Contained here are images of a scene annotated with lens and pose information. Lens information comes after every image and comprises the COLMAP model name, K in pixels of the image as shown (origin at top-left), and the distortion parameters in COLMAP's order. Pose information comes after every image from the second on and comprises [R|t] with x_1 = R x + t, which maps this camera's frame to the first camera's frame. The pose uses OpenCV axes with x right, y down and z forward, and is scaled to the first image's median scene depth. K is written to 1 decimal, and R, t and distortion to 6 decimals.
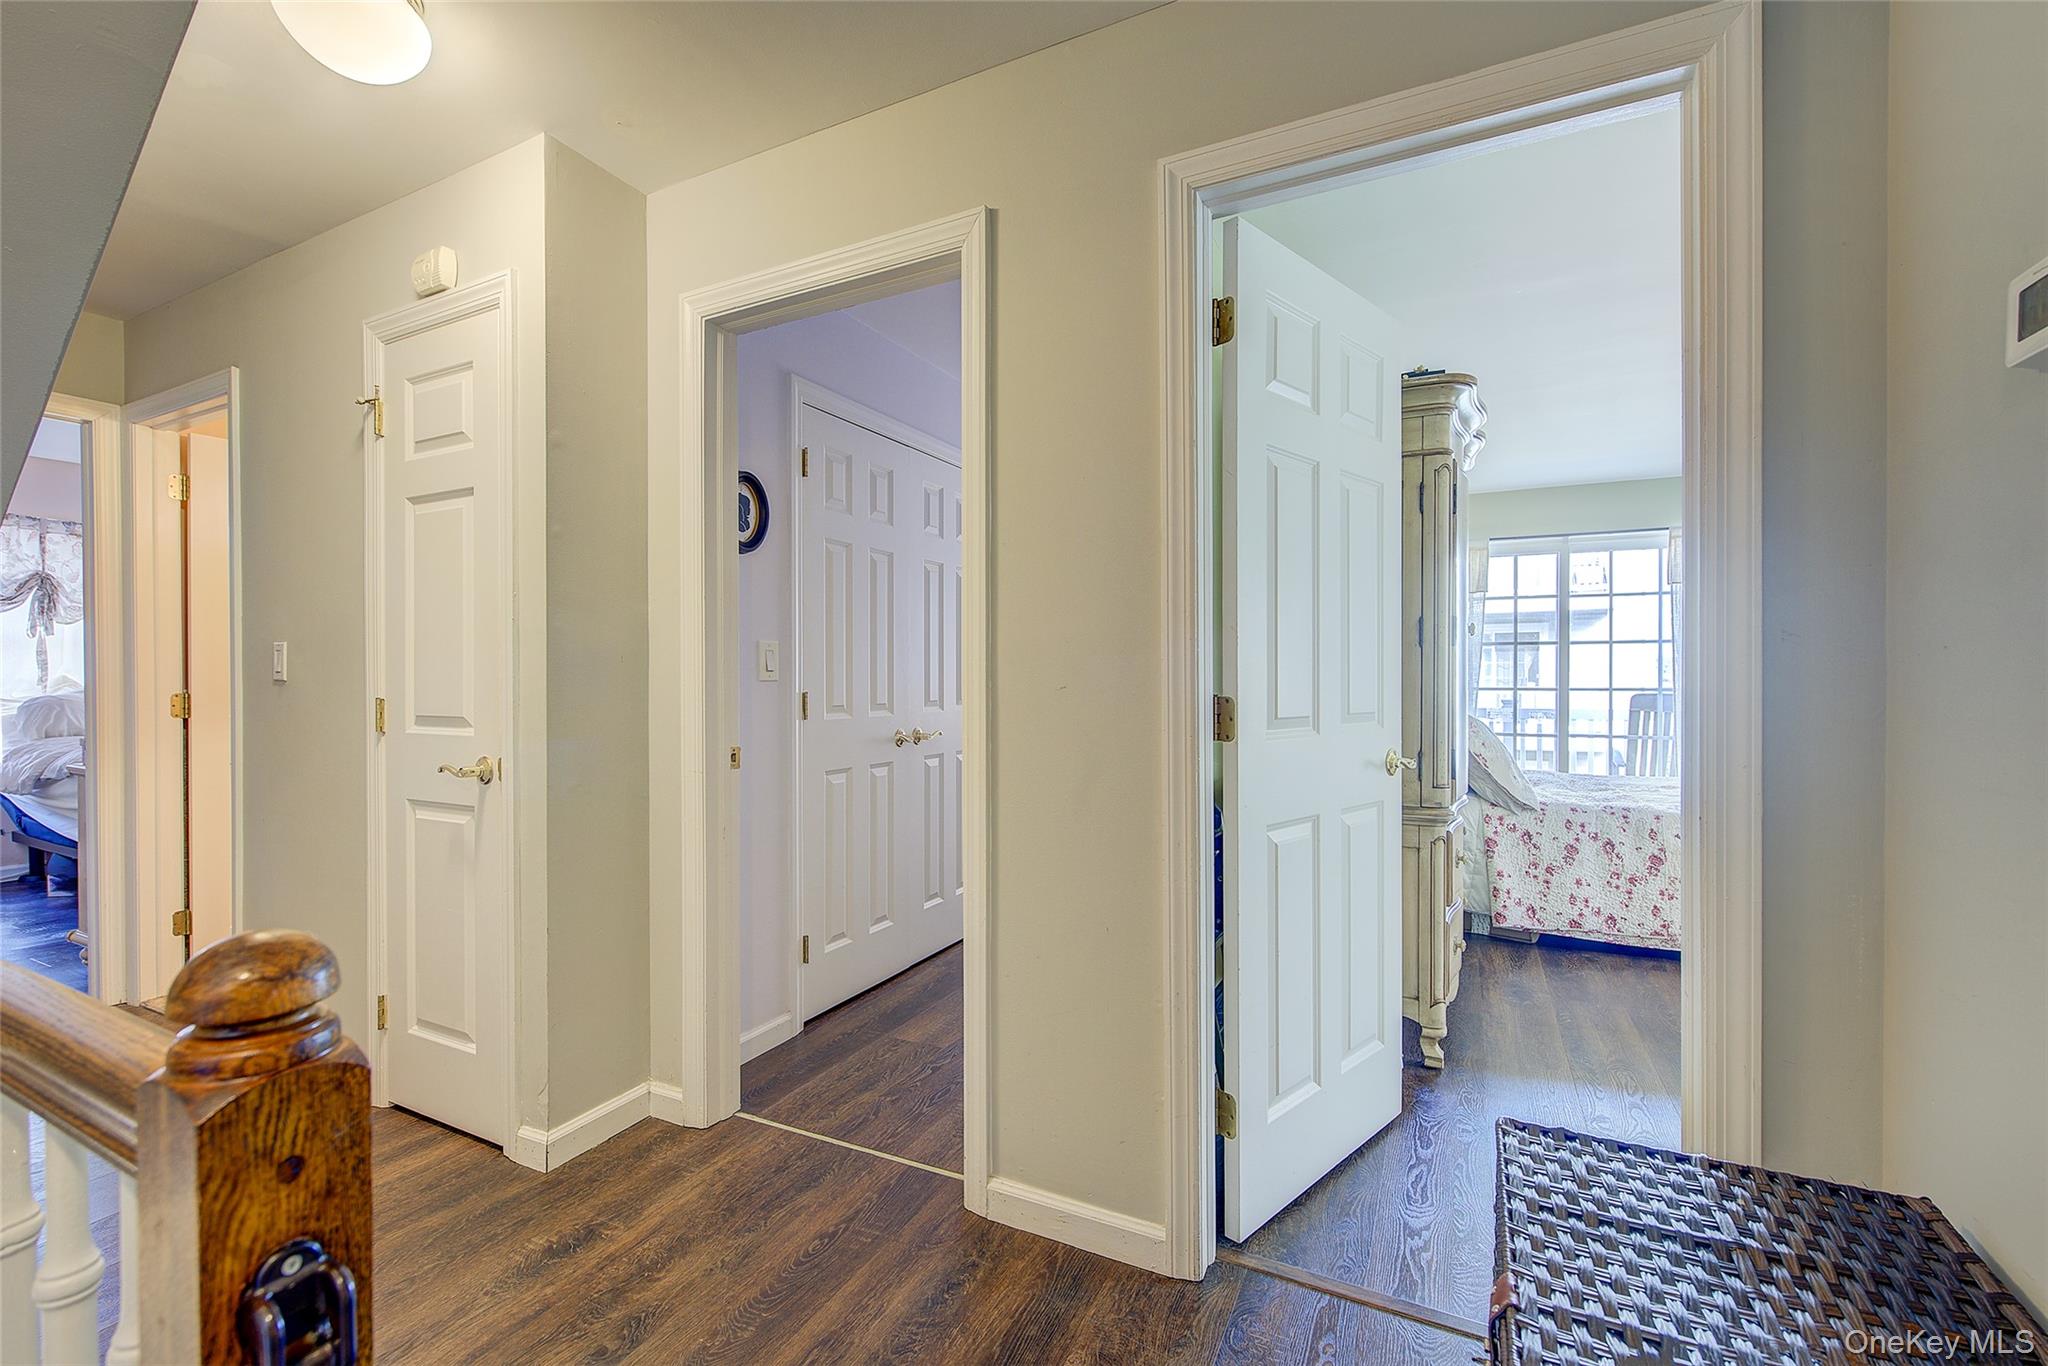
lens RADIAL K [[883.1, 0, 1031.4], [0, 883.1, 672.4], [0, 0, 1]] dist [-0.002630, -0.000098]
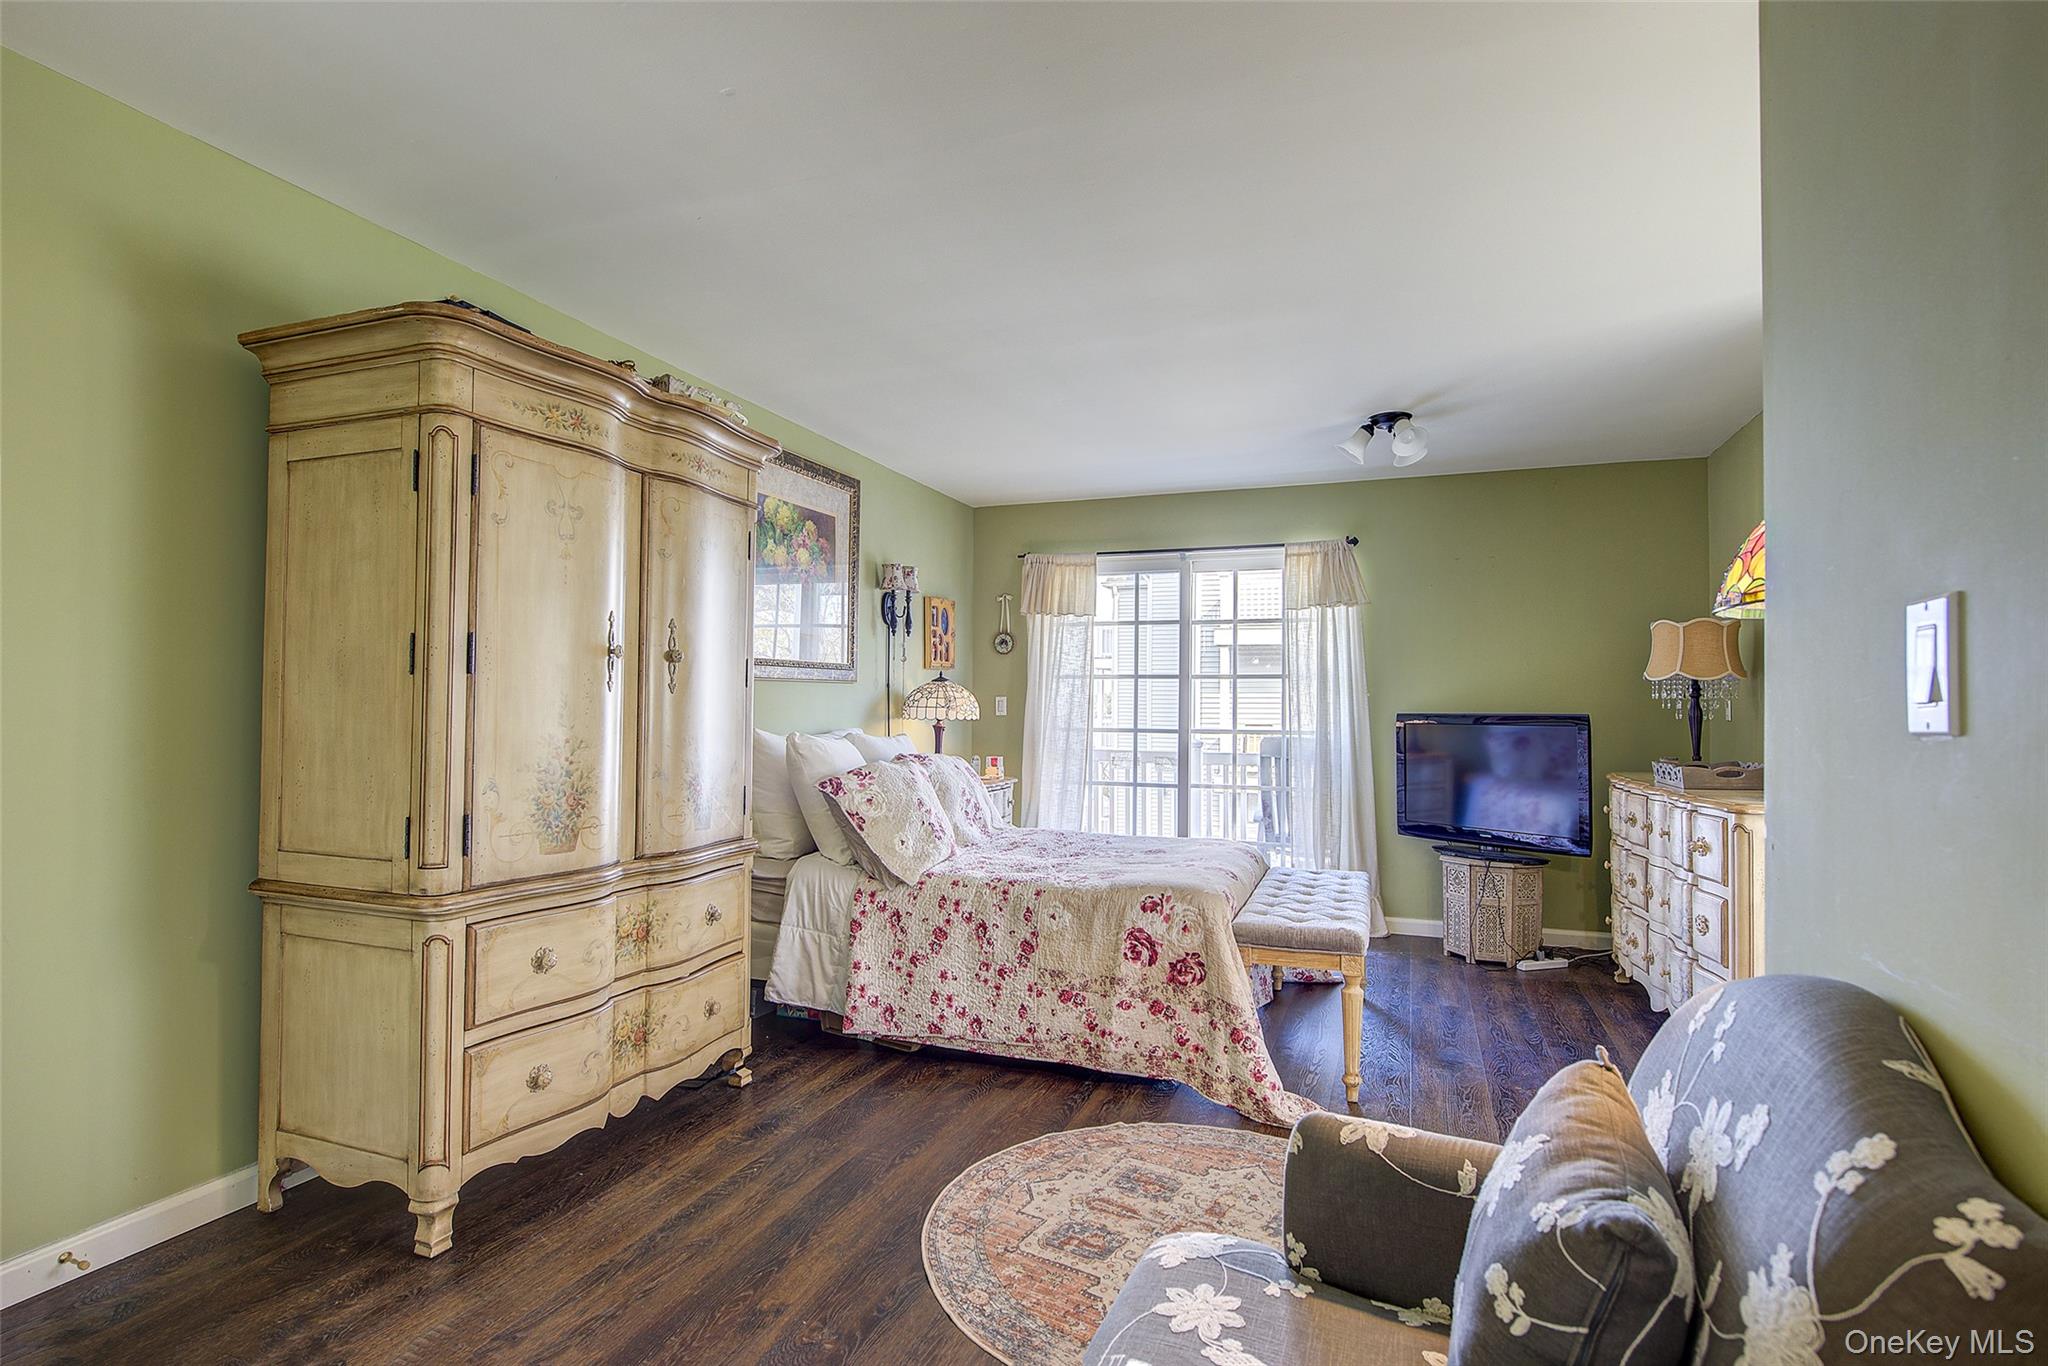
lens RADIAL K [[998.9, 0, 1033.4], [0, 998.9, 688.6], [0, 0, 1]] dist [0.001605, -0.000075]
pose [[0.995713, 0.009190, 0.092035, 0.611606], [-0.007315, 0.999759, -0.020697, -0.002242], [-0.092203, 0.019935, 0.995541, 0.090974]]
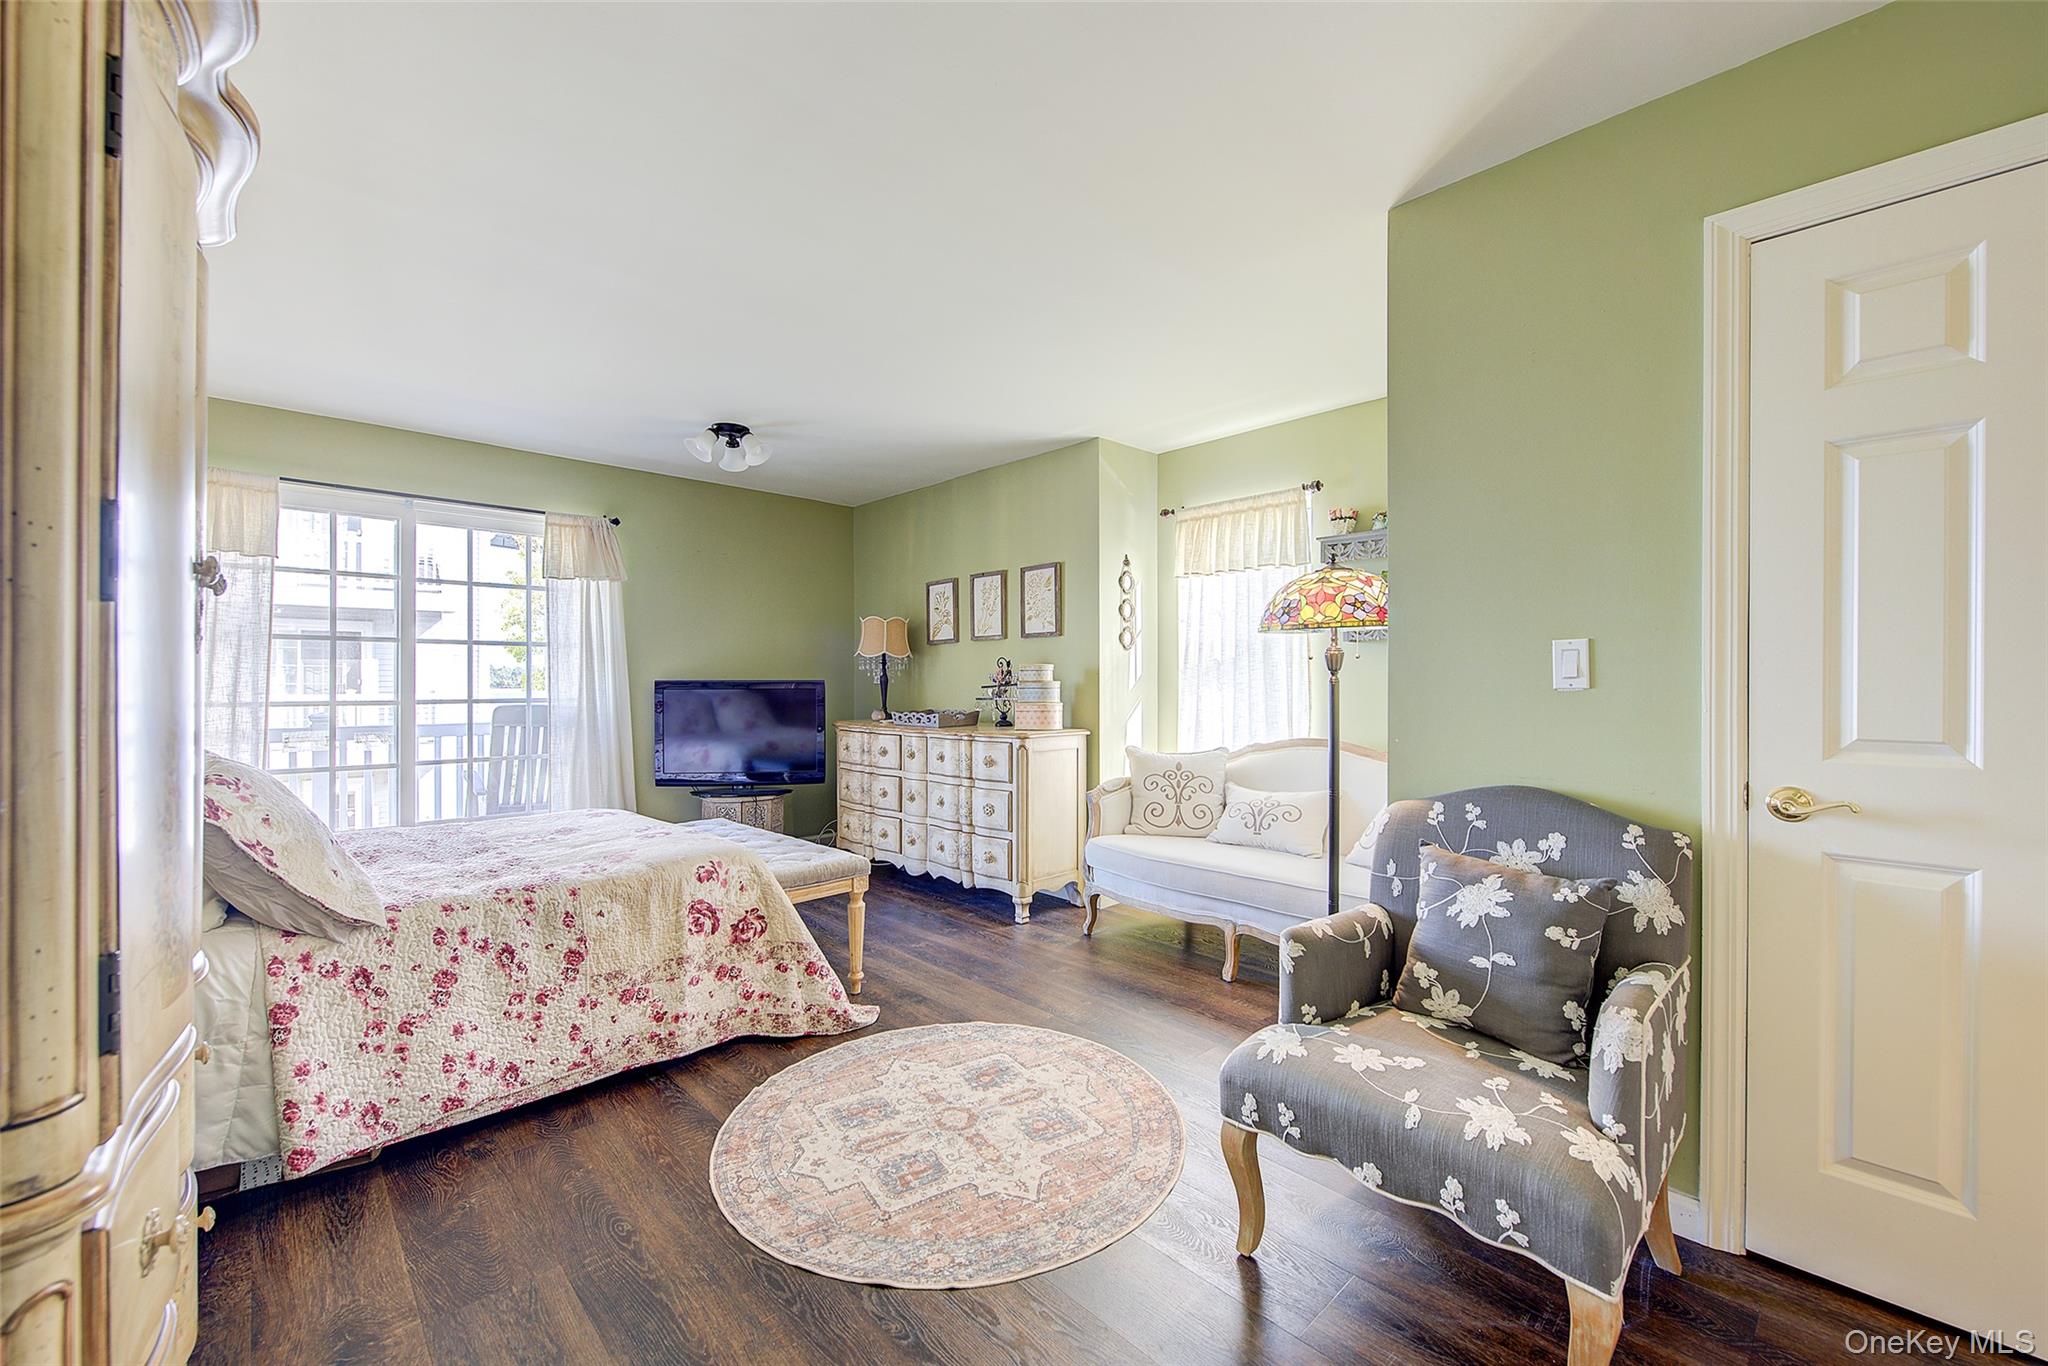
lens RADIAL K [[809.2, 0, 1033.7], [0, 809.2, 678.5], [0, 0, 1]] dist [-0.006860, -0.000490]
pose [[0.343393, 0.002465, 0.939189, 0.236893], [-0.001762, 0.999996, -0.001980, -0.001890], [-0.939190, -0.000975, 0.343396, 0.439191]]
